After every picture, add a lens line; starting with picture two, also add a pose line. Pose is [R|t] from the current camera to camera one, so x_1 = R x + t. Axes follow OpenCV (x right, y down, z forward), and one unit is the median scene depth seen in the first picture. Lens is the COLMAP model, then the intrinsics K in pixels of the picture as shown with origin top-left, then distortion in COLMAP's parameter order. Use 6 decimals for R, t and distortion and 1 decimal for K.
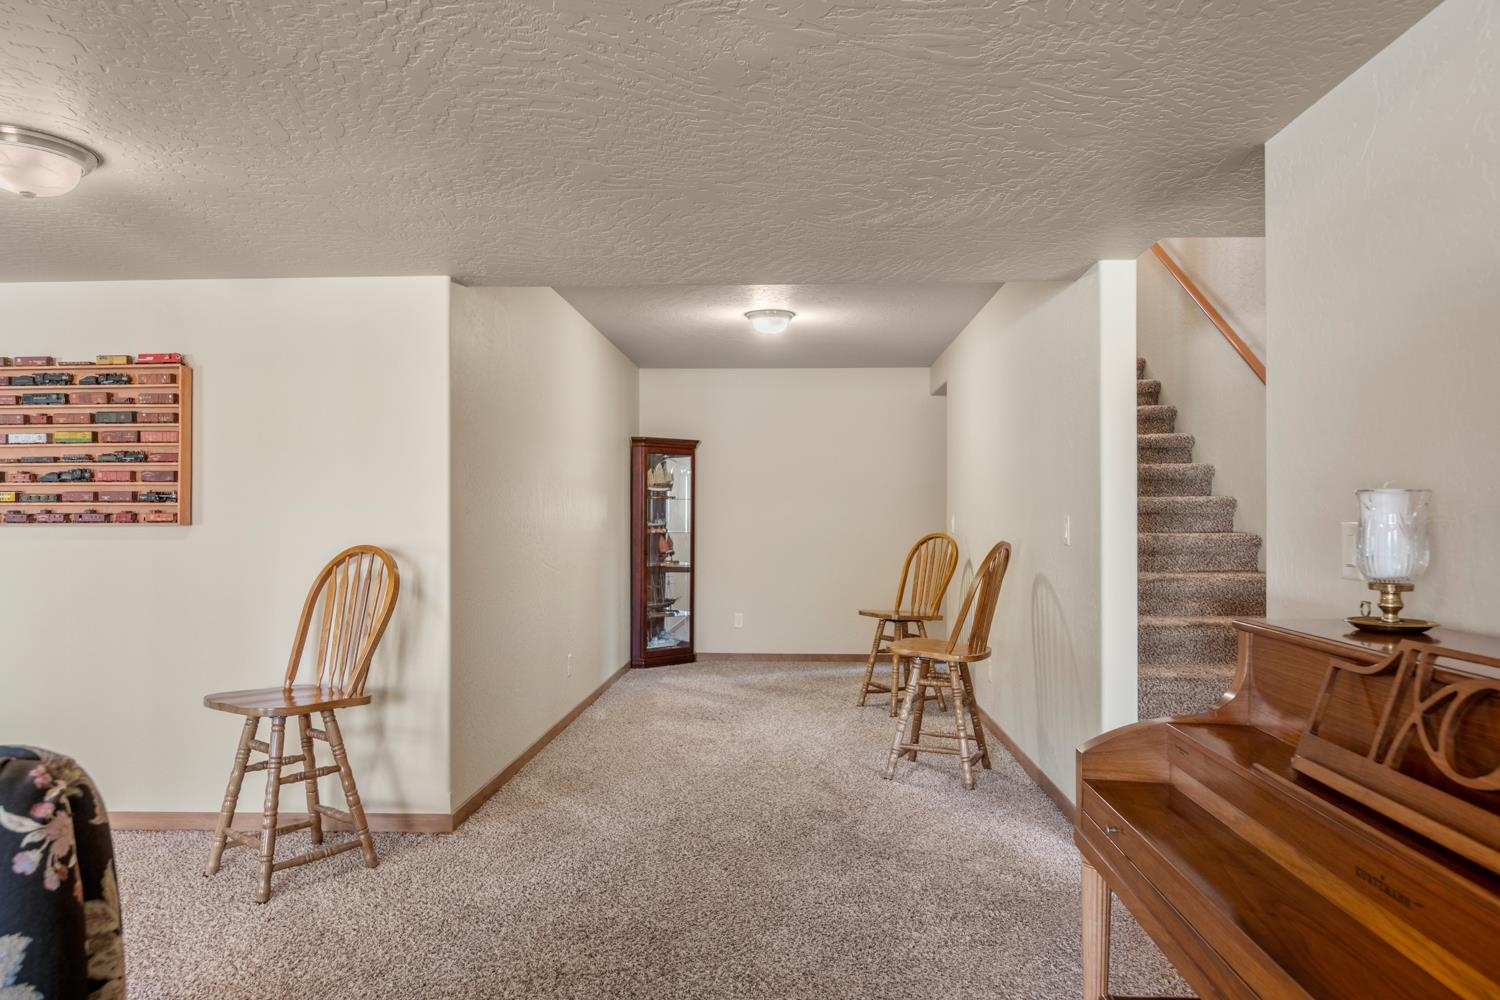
lens RADIAL K [[986.9, 0, 751.7], [0, 986.9, 500.1], [0, 0, 1]] dist [-0.045745, -0.002120]
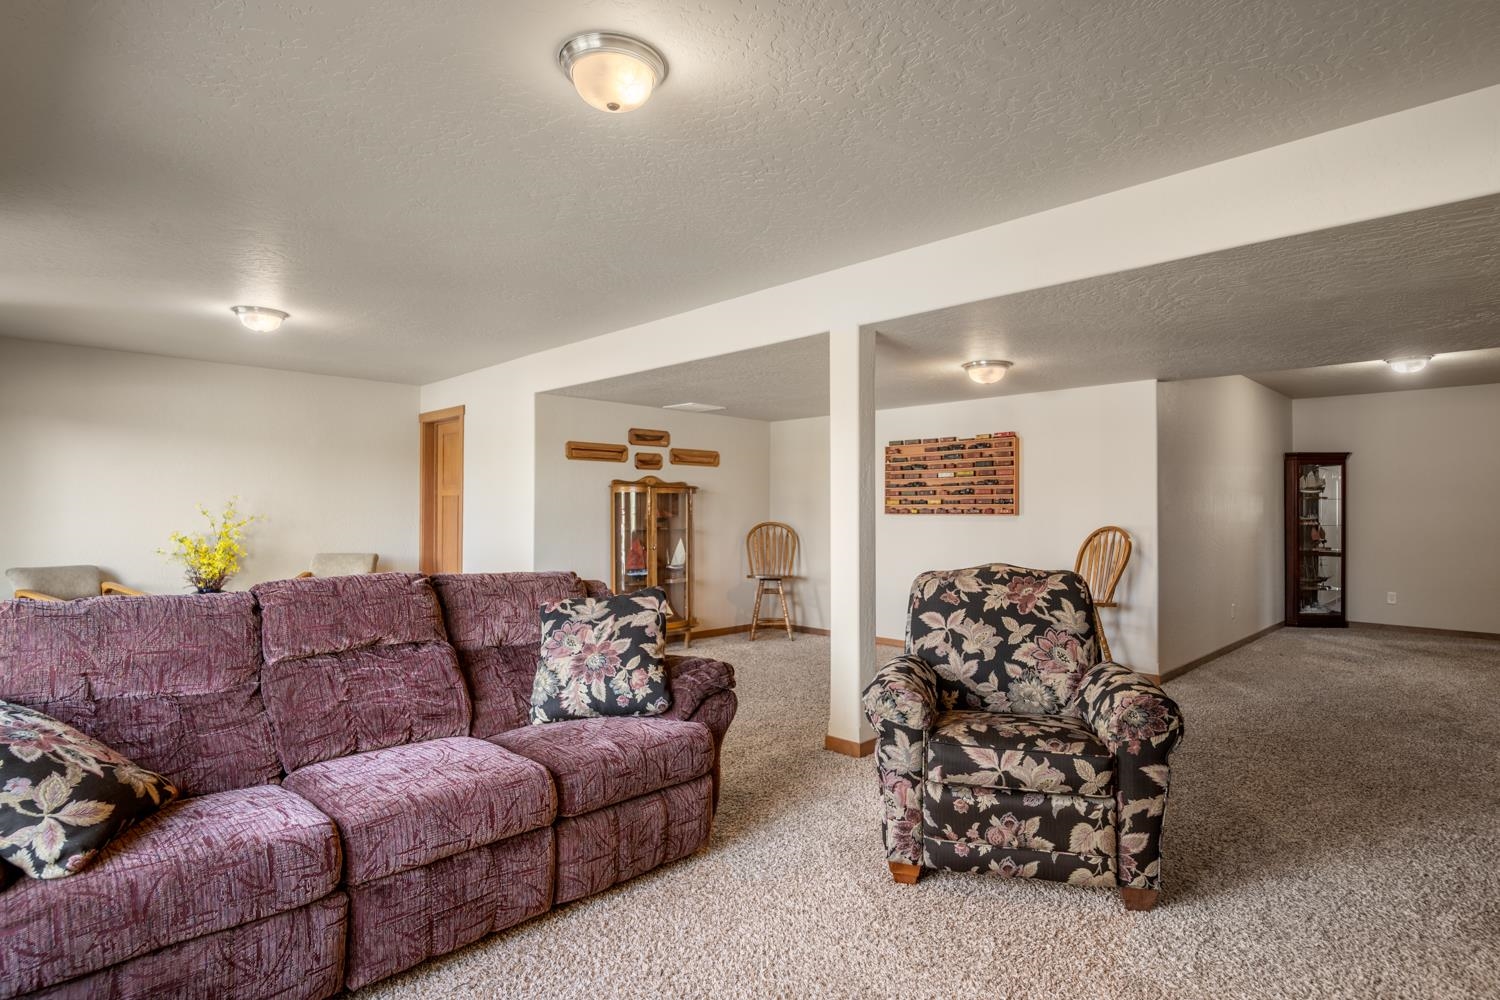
lens RADIAL K [[764.3, 0, 779.0], [0, 764.3, 500.0], [0, 0, 1]] dist [0.012976, 0.000472]
pose [[0.756589, -0.005159, -0.653871, 0.090982], [0.005798, 0.999982, -0.001180, -0.006752], [0.653865, -0.002898, 0.756605, -0.533800]]
